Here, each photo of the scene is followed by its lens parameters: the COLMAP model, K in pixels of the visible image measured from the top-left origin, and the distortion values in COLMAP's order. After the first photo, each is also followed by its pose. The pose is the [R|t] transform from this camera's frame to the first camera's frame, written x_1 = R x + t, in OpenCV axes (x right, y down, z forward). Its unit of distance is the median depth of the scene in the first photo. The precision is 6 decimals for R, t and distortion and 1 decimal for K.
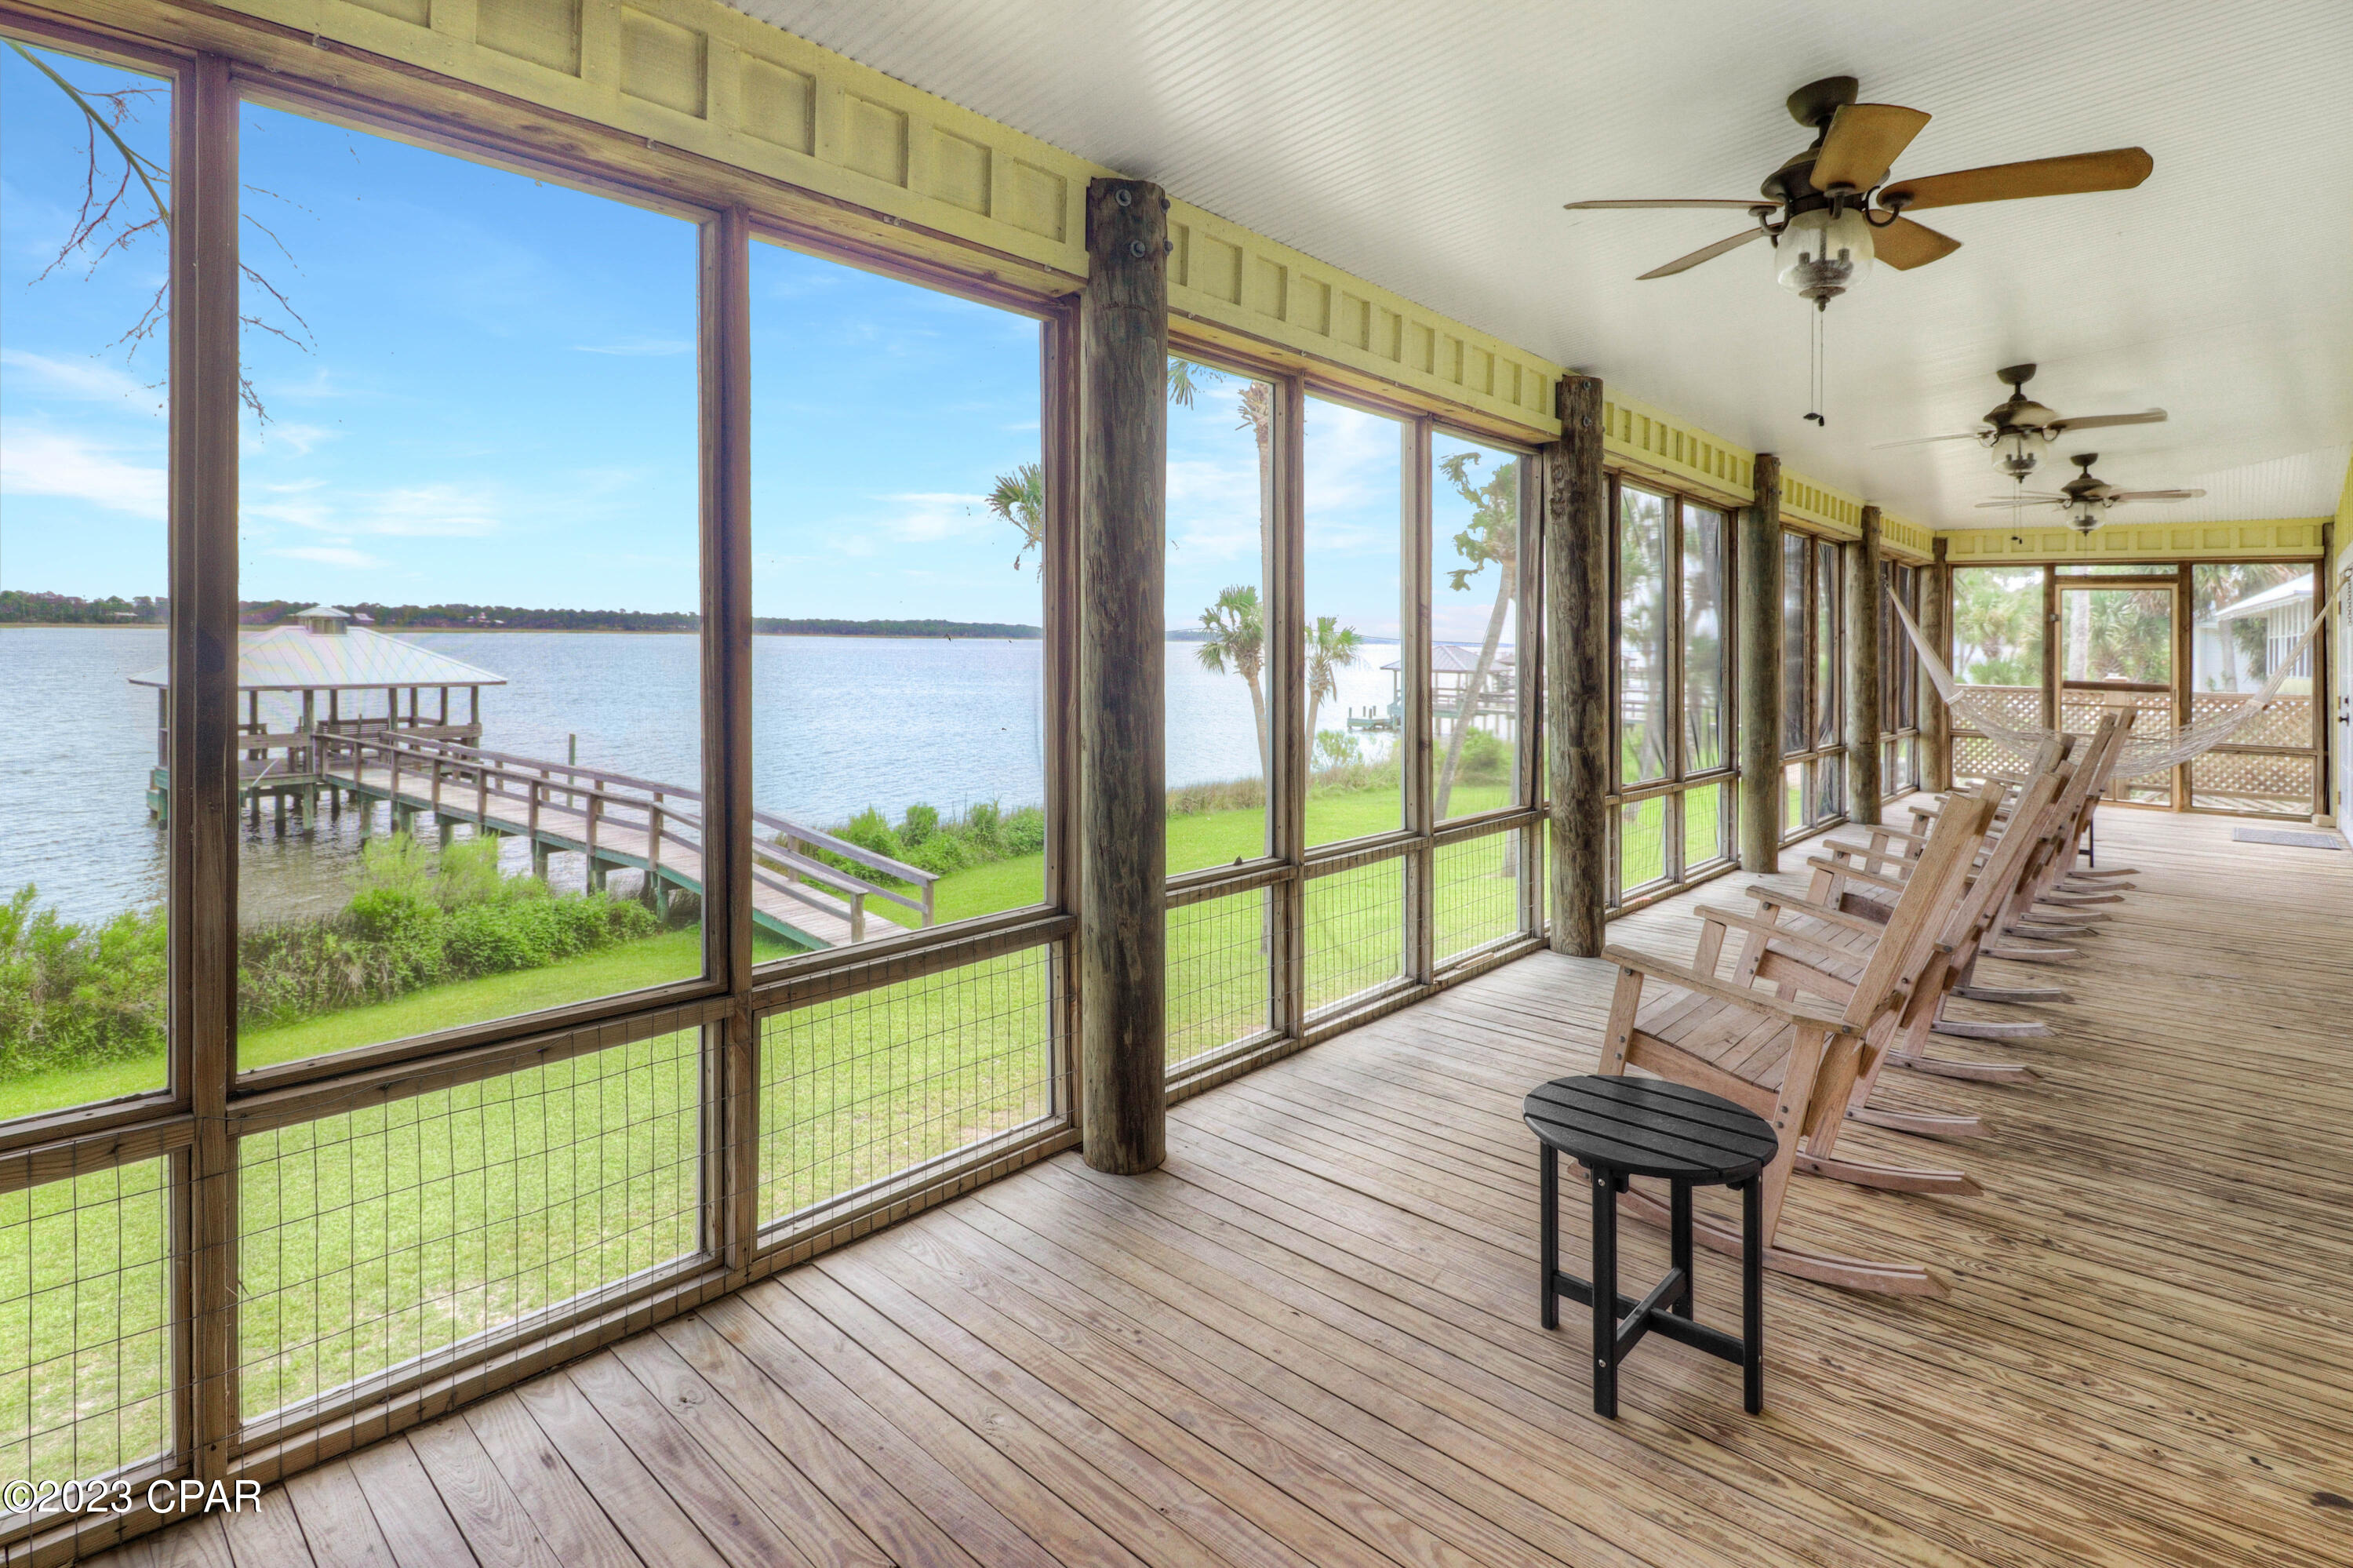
lens RADIAL K [[1145.4, 0, 1178.3], [0, 1145.4, 637.8], [0, 0, 1]] dist [0.001452, -0.008997]
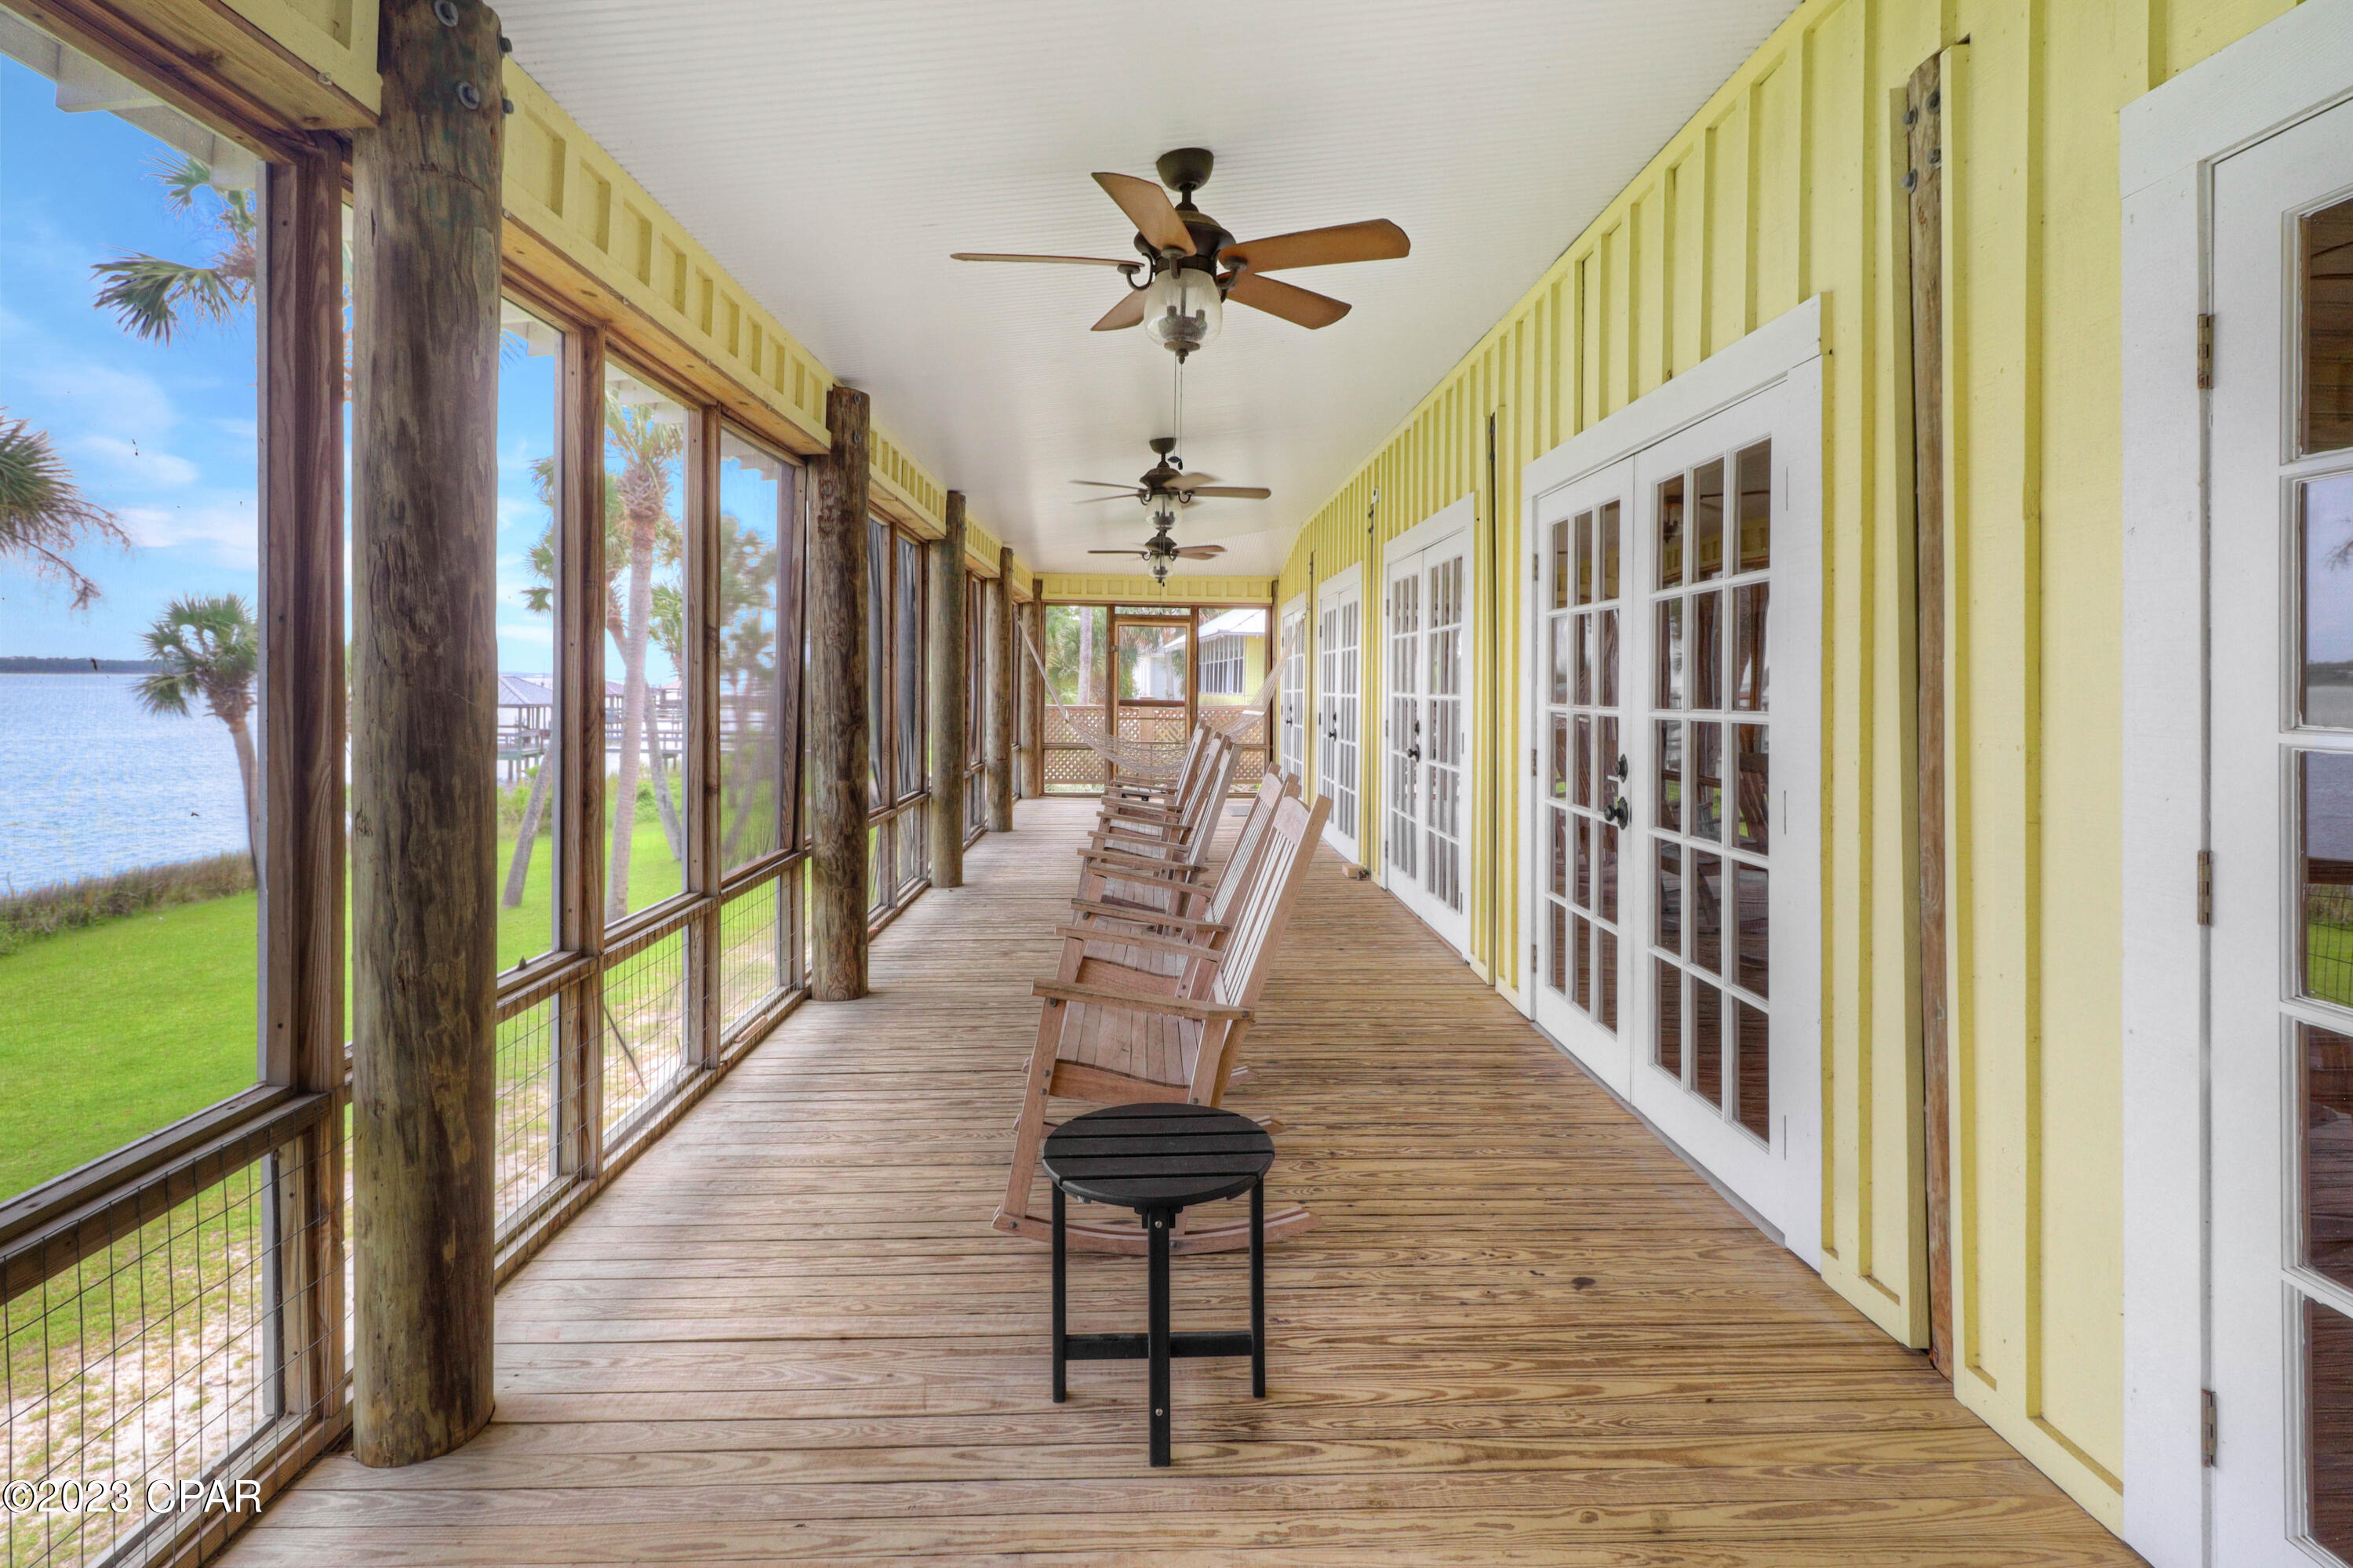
lens RADIAL K [[1164.1, 0, 1173.6], [0, 1164.1, 671.0], [0, 0, 1]] dist [0.003260, -0.000168]
pose [[0.720345, -0.006308, 0.693587, -0.167194], [0.003935, 0.999980, 0.005007, 0.001992], [-0.693604, -0.000877, 0.720356, 0.157913]]
